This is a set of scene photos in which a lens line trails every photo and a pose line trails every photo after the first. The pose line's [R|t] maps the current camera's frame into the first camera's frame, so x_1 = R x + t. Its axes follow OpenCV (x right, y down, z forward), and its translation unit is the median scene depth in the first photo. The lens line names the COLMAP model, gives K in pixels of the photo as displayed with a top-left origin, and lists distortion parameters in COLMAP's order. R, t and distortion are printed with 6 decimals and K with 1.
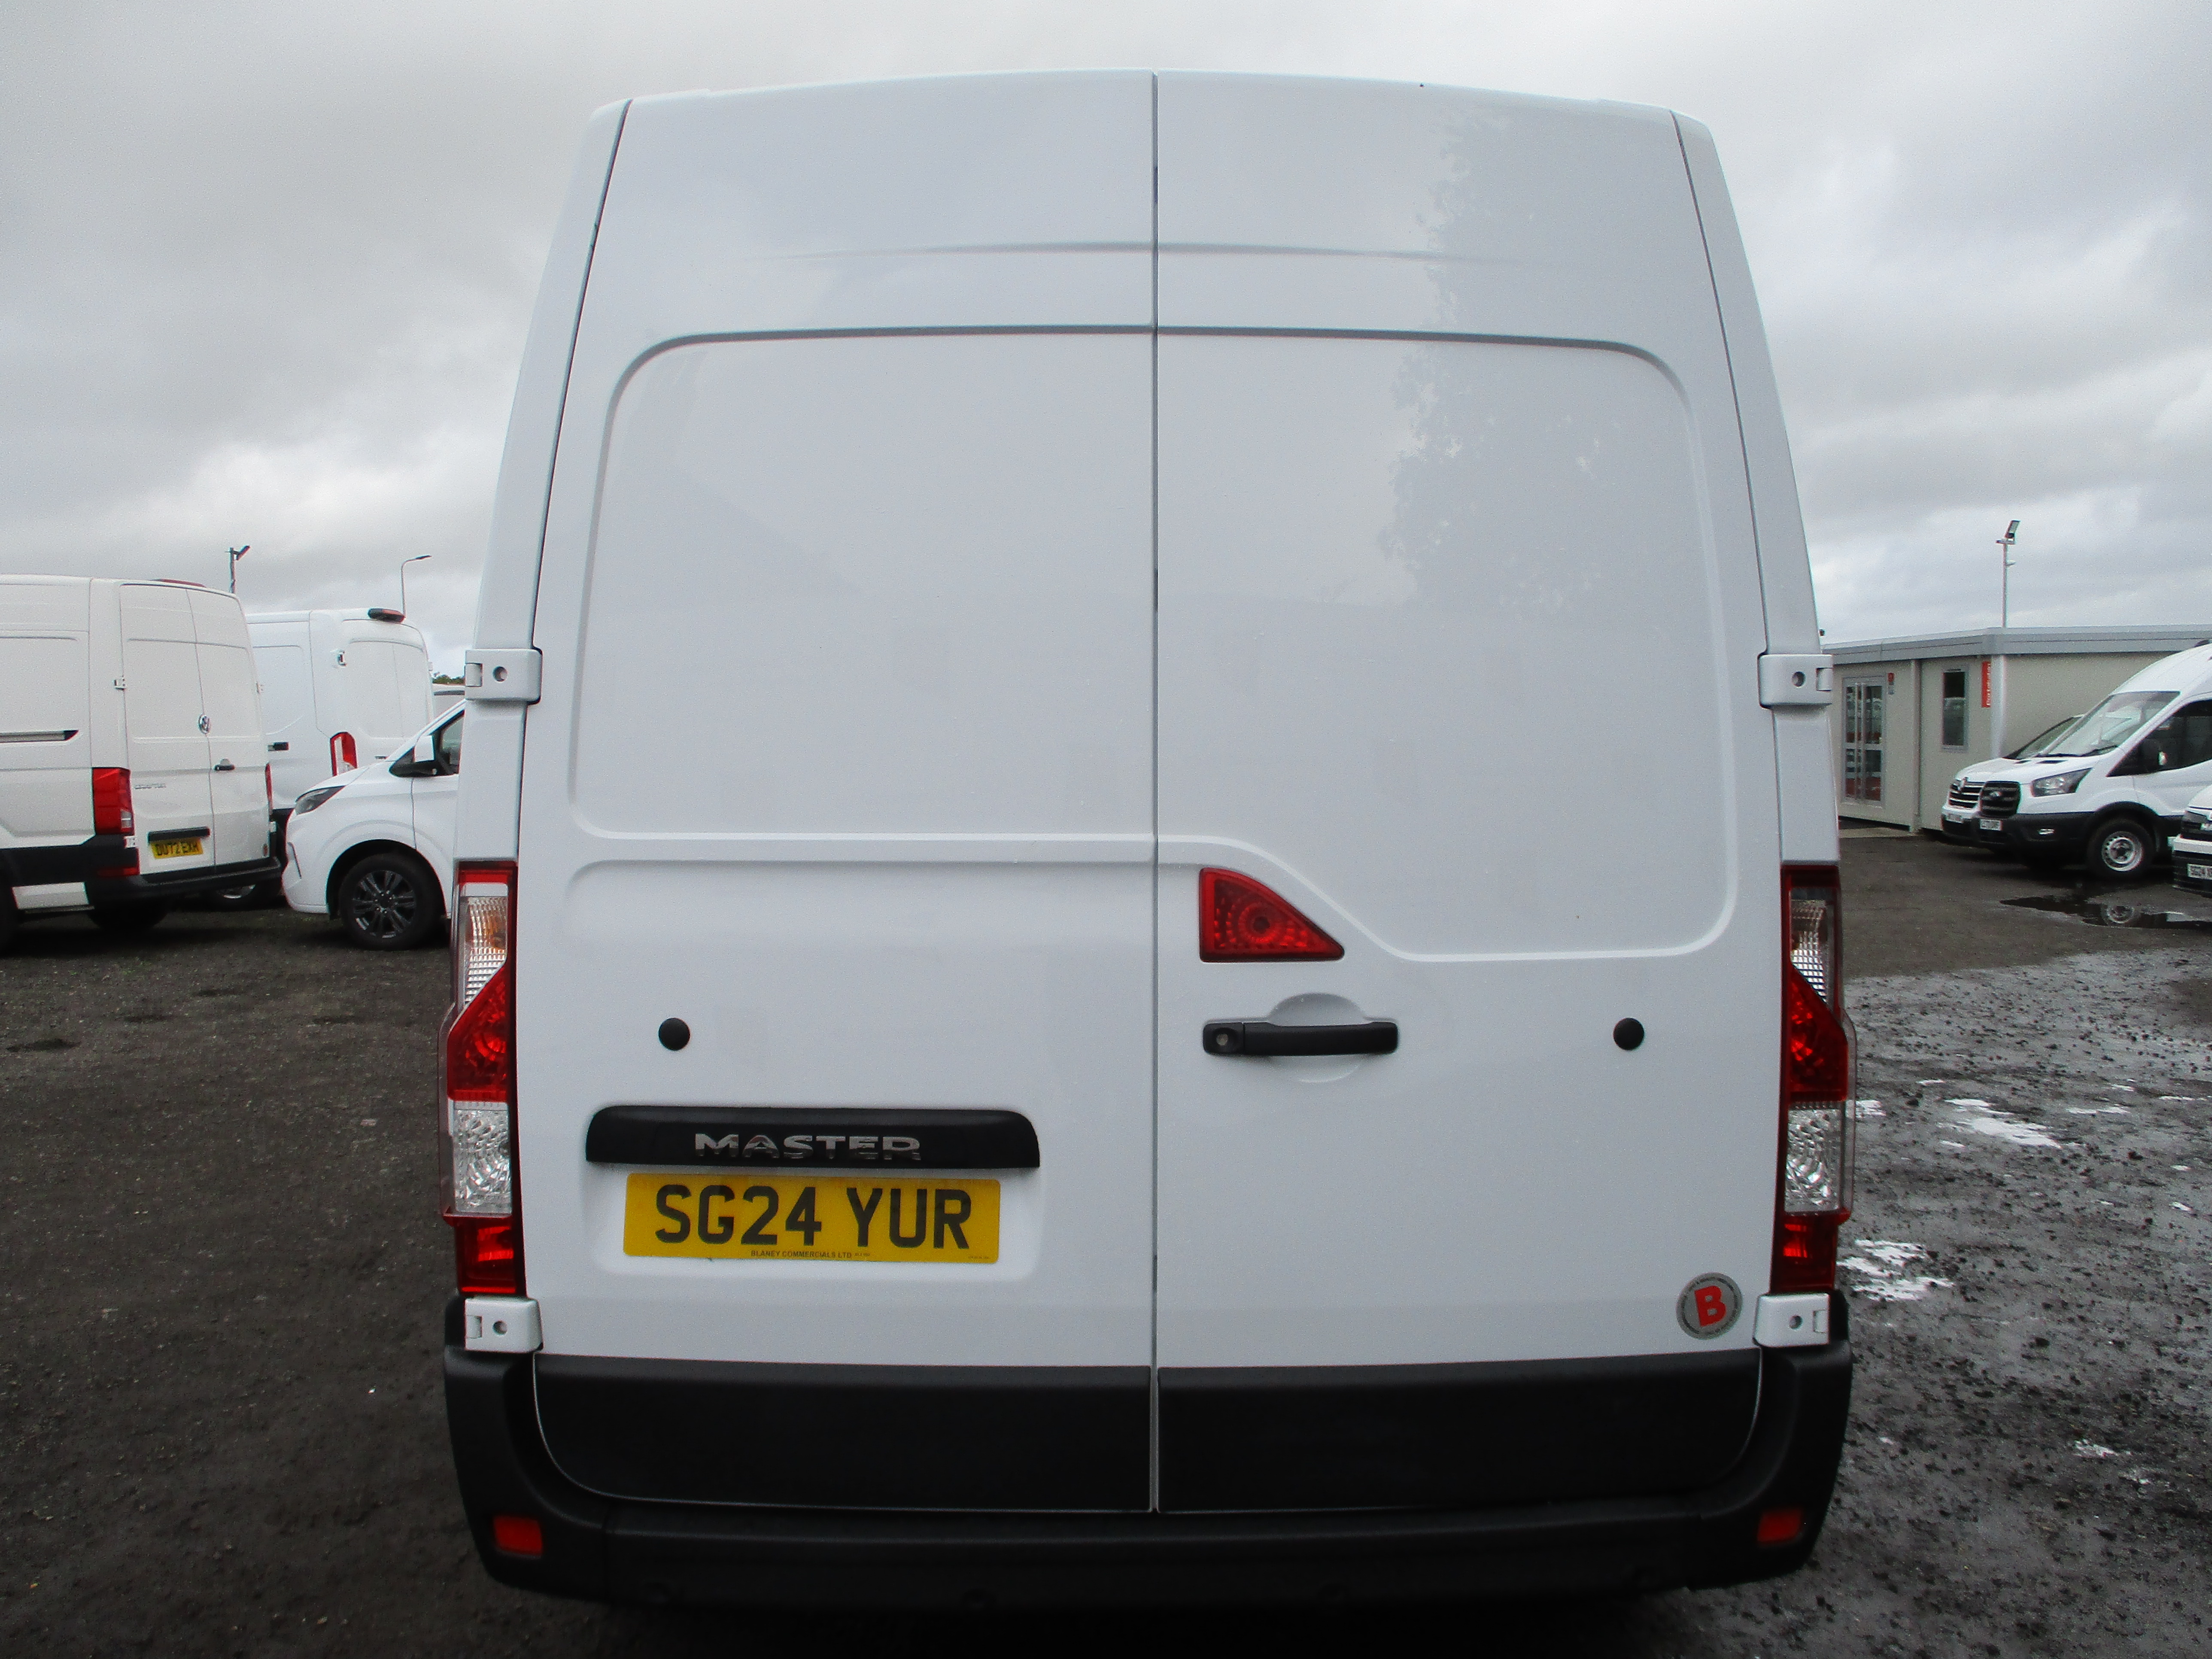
lens RADIAL K [[1870.9, 0, 1106.0], [0, 1870.9, 829.5], [0, 0, 1]] dist [-0.016210, -0.004588]
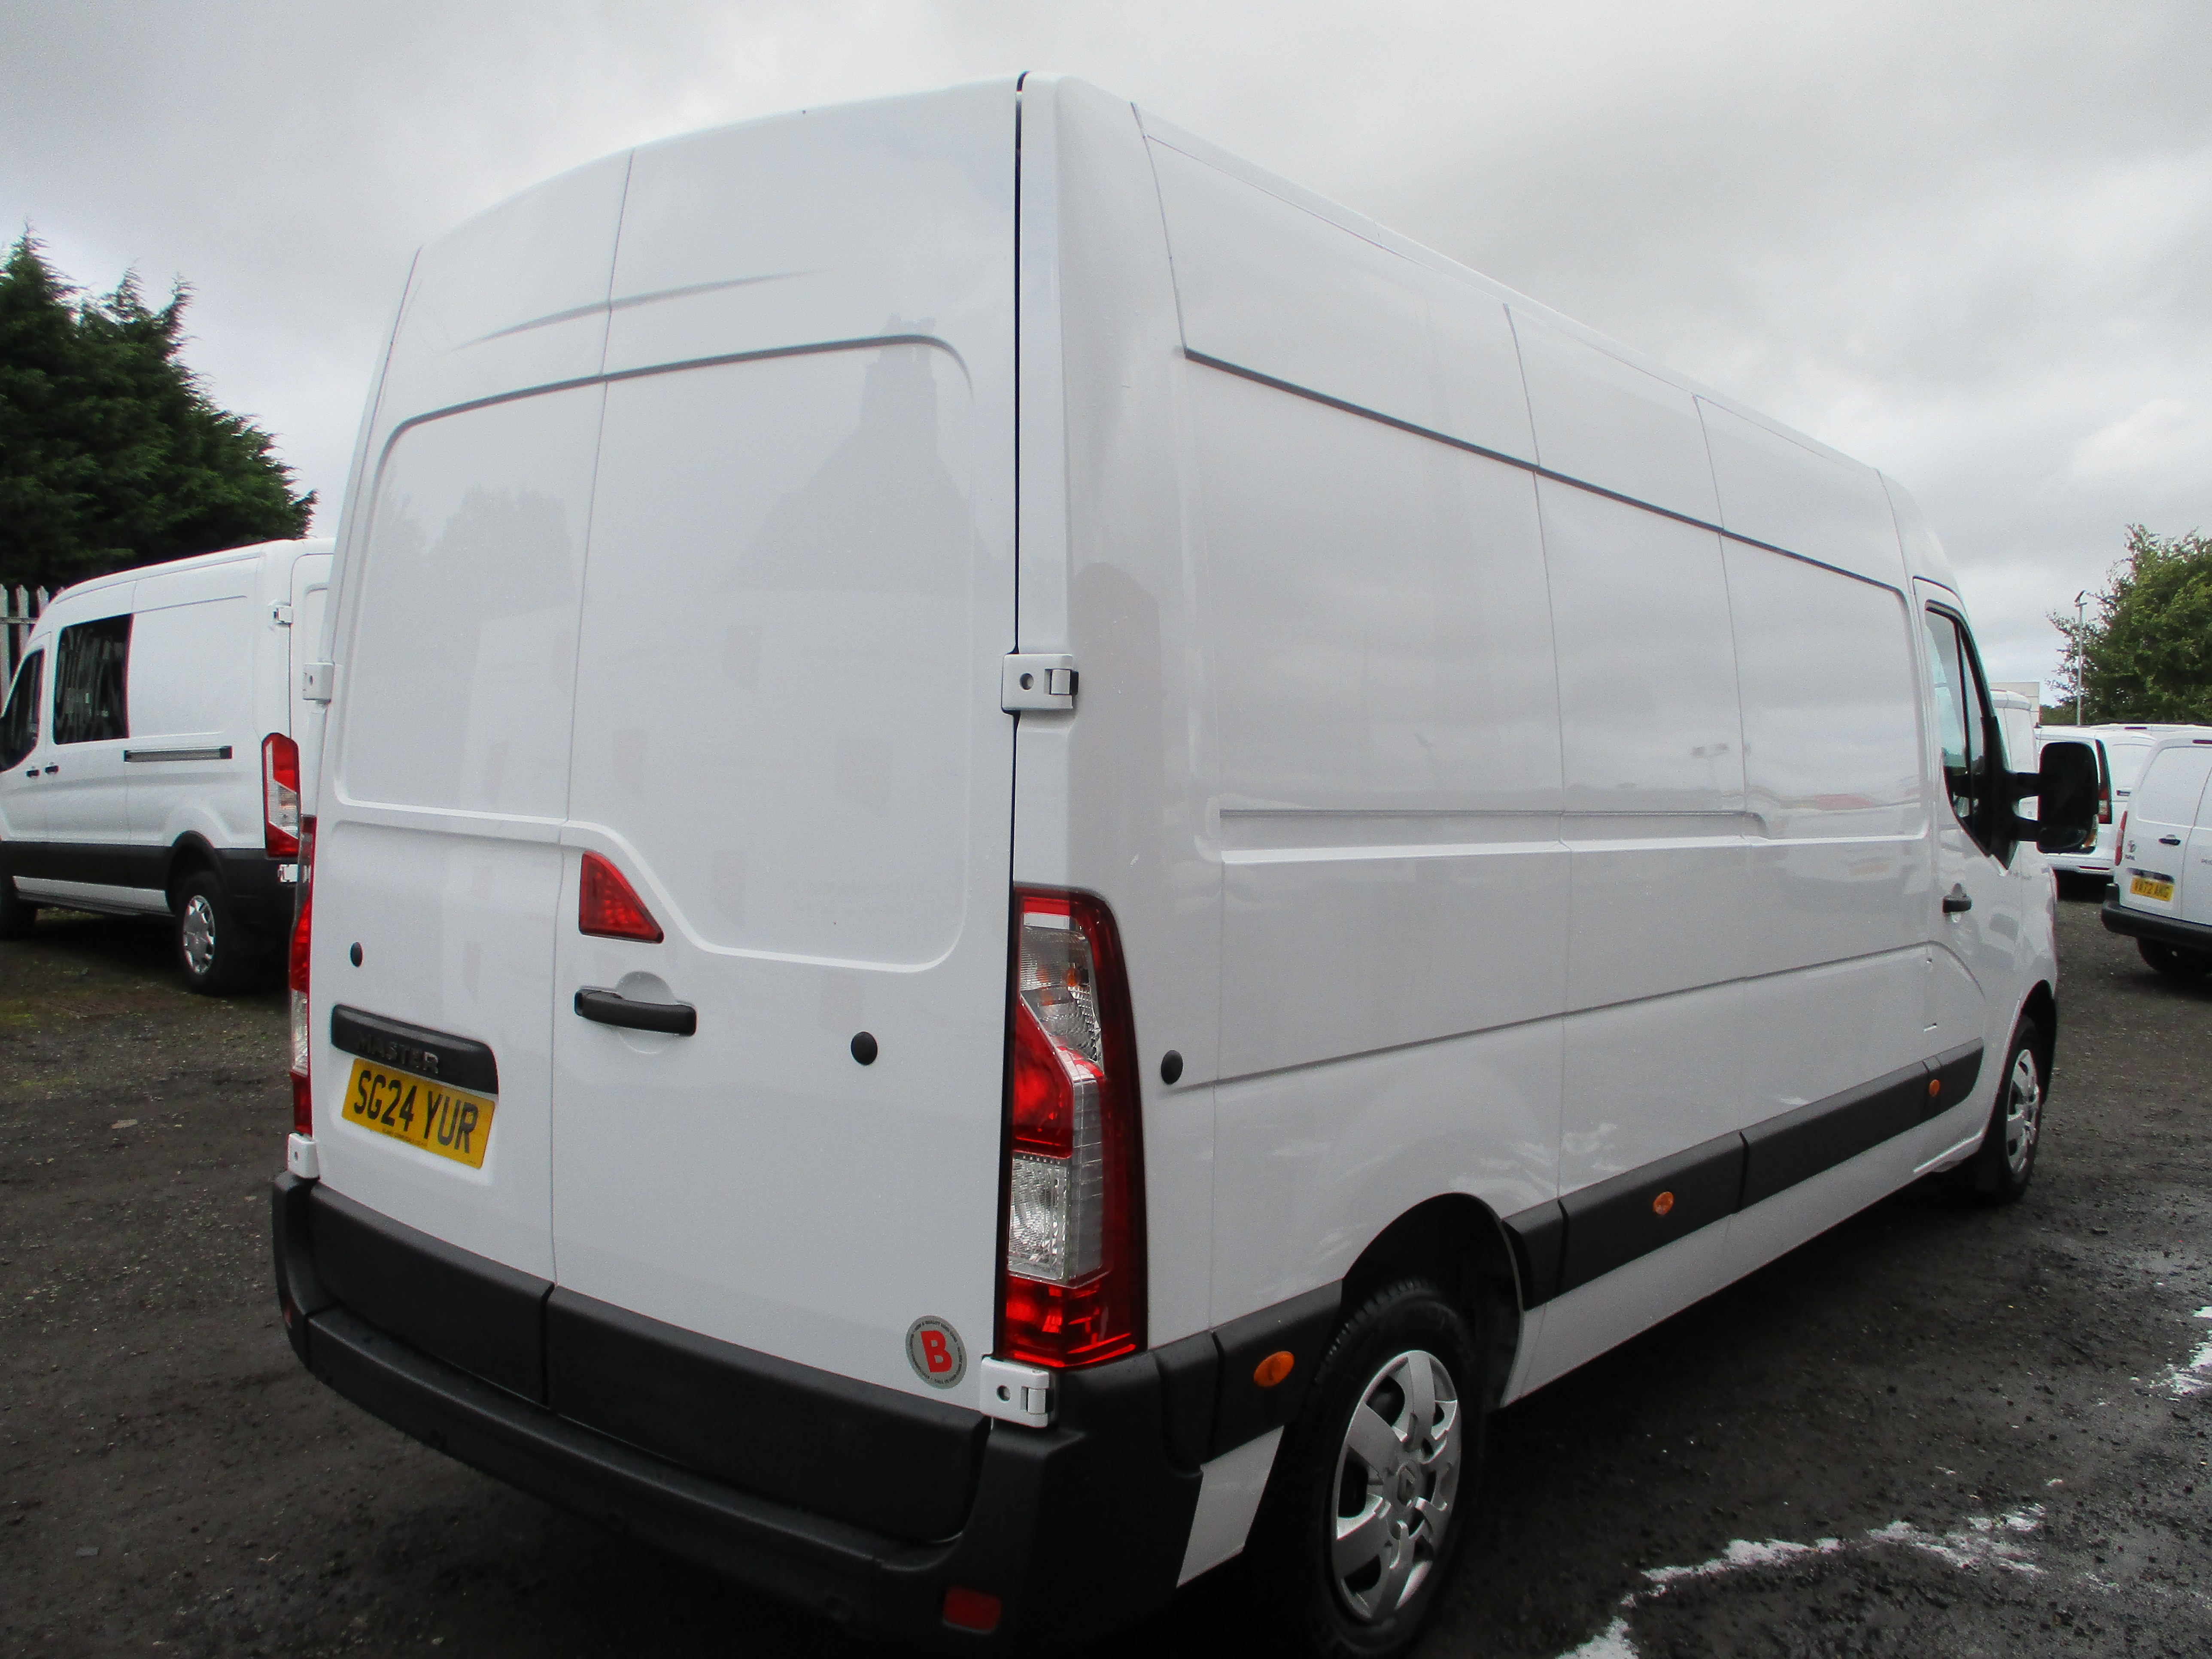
lens RADIAL K [[1802.0, 0, 1106.0], [0, 1802.0, 829.5], [0, 0, 1]] dist [-0.018326, 0.000011]
pose [[0.765910, 0.049054, -0.641073, 0.972991], [-0.054893, 0.998434, 0.010816, -0.021211], [0.640600, 0.026907, 0.767403, 0.361696]]
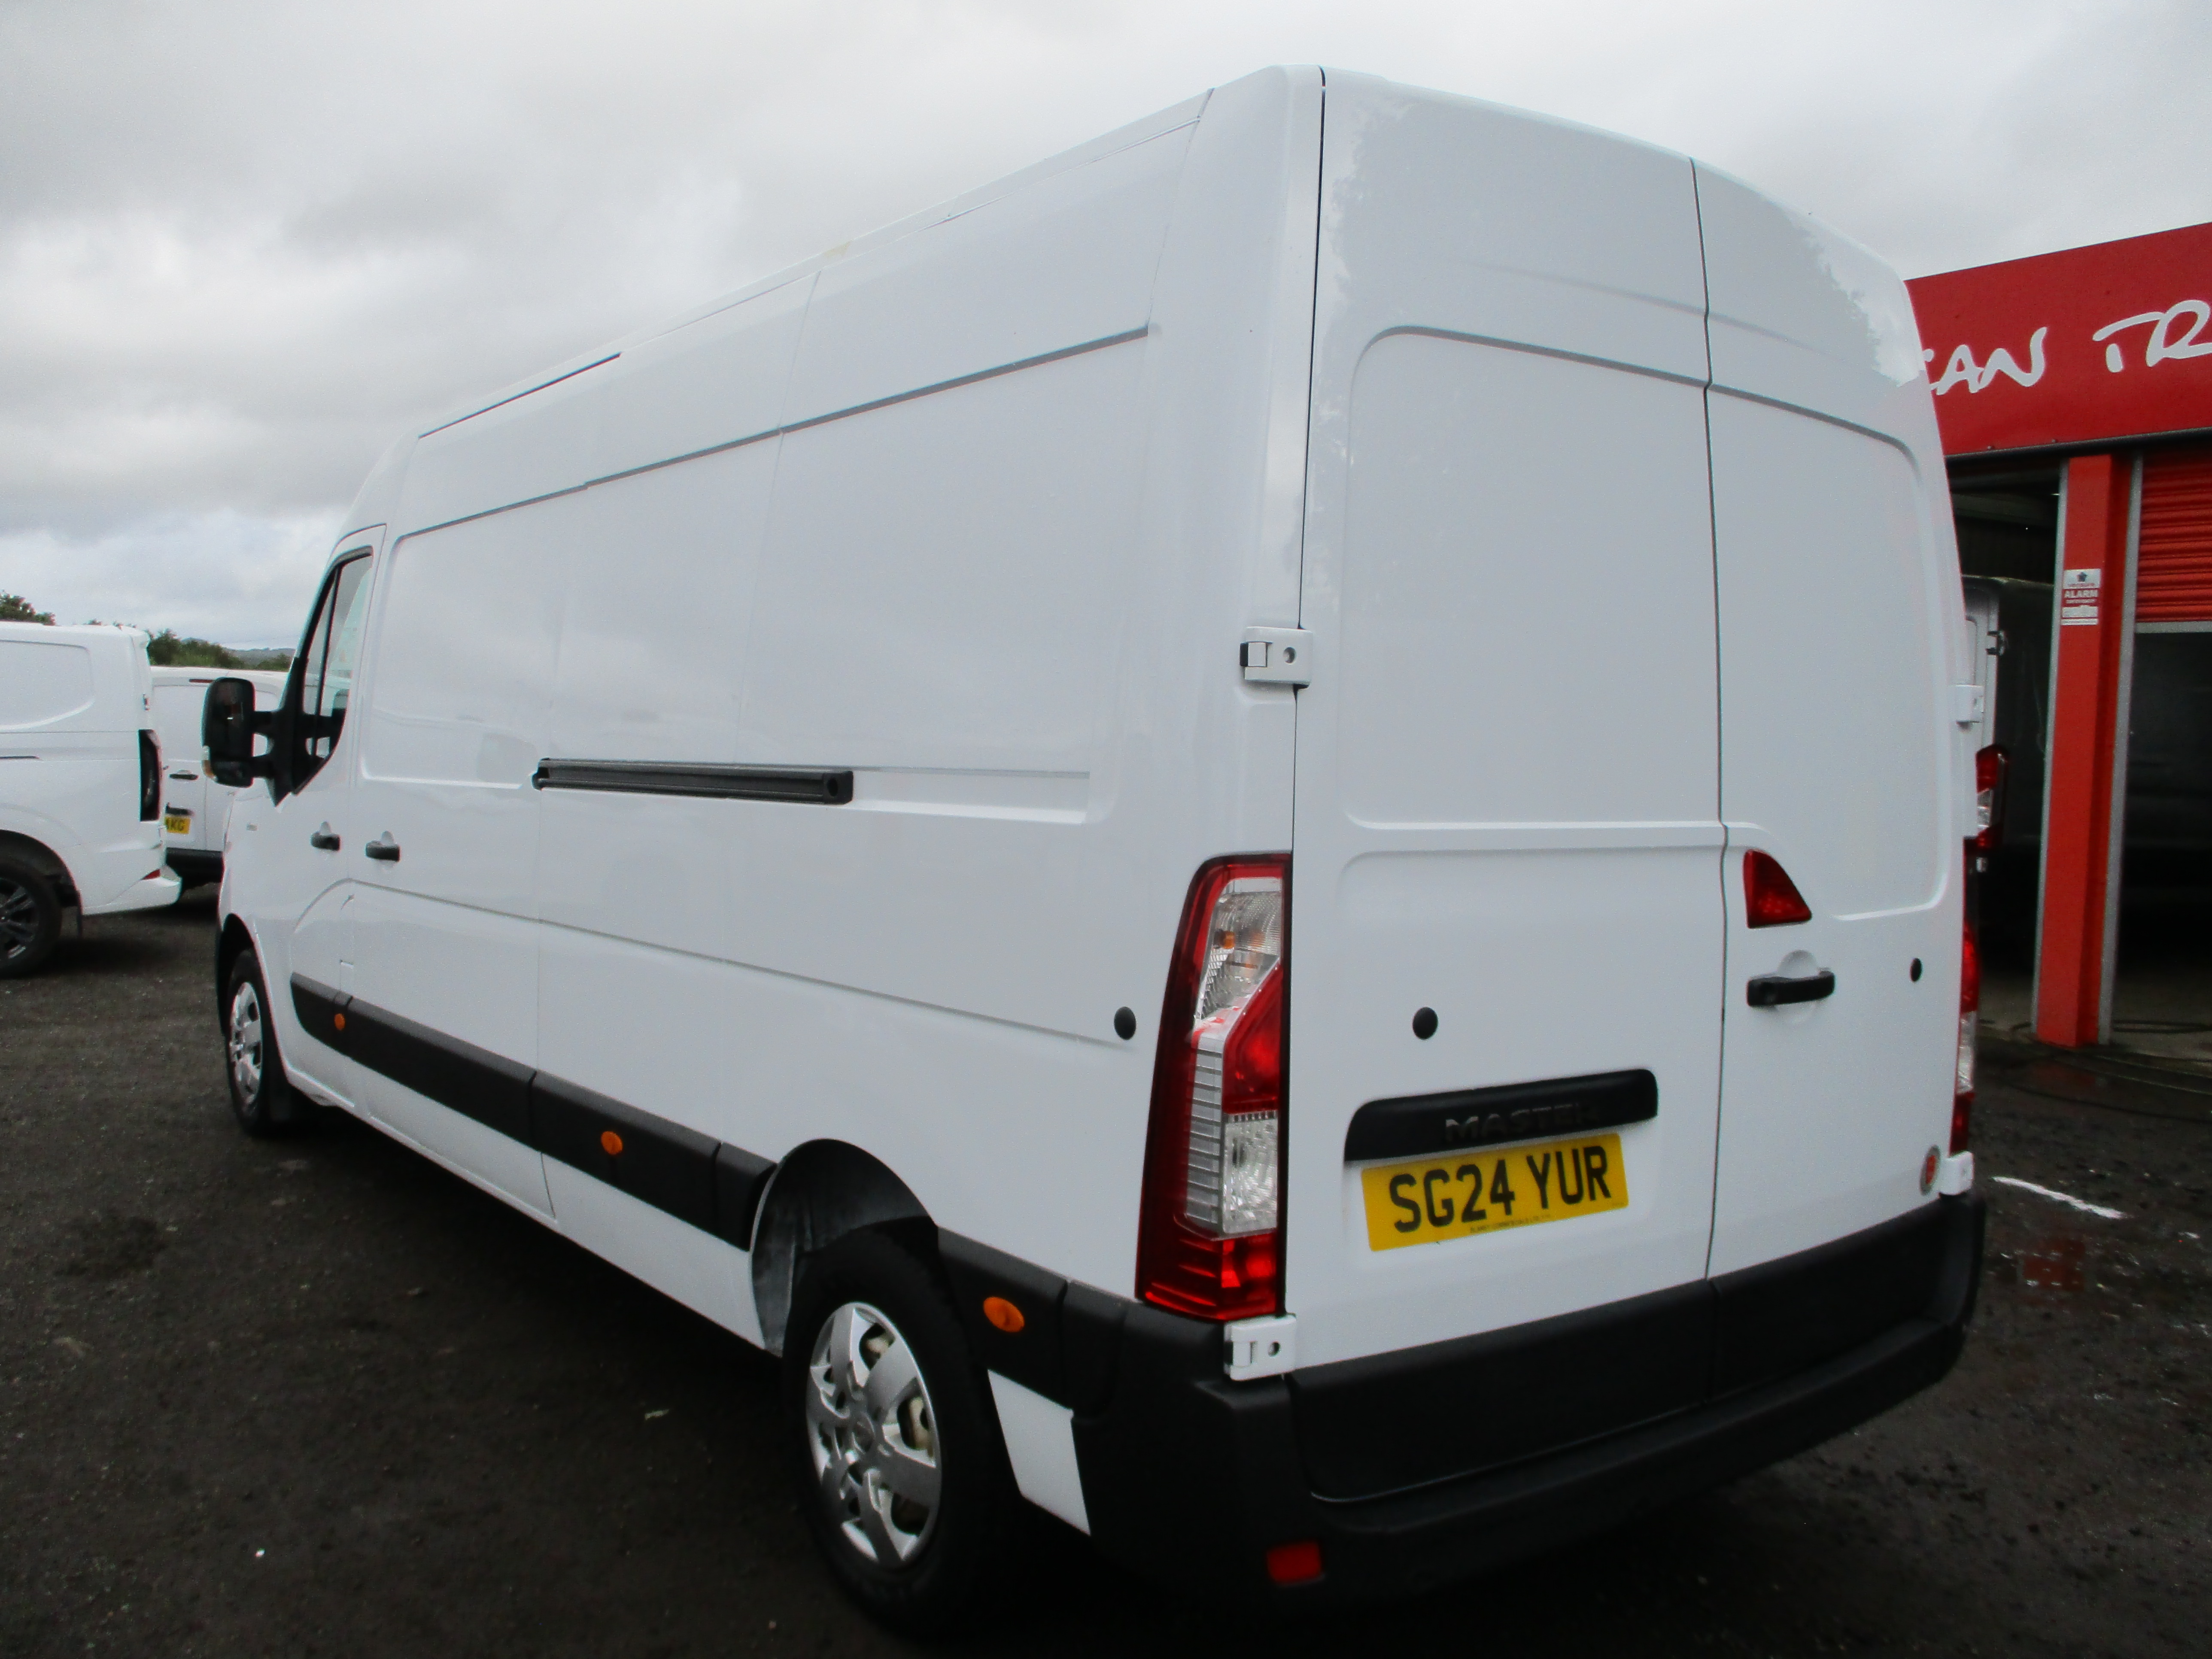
lens RADIAL K [[1802.0, 0, 1106.0], [0, 1802.0, 829.5], [0, 0, 1]] dist [-0.018326, 0.000011]
pose [[0.804108, -0.009592, 0.594406, -0.935325], [0.001779, 0.999904, 0.013728, -0.008196], [-0.594480, -0.009981, 0.804048, 0.322797]]
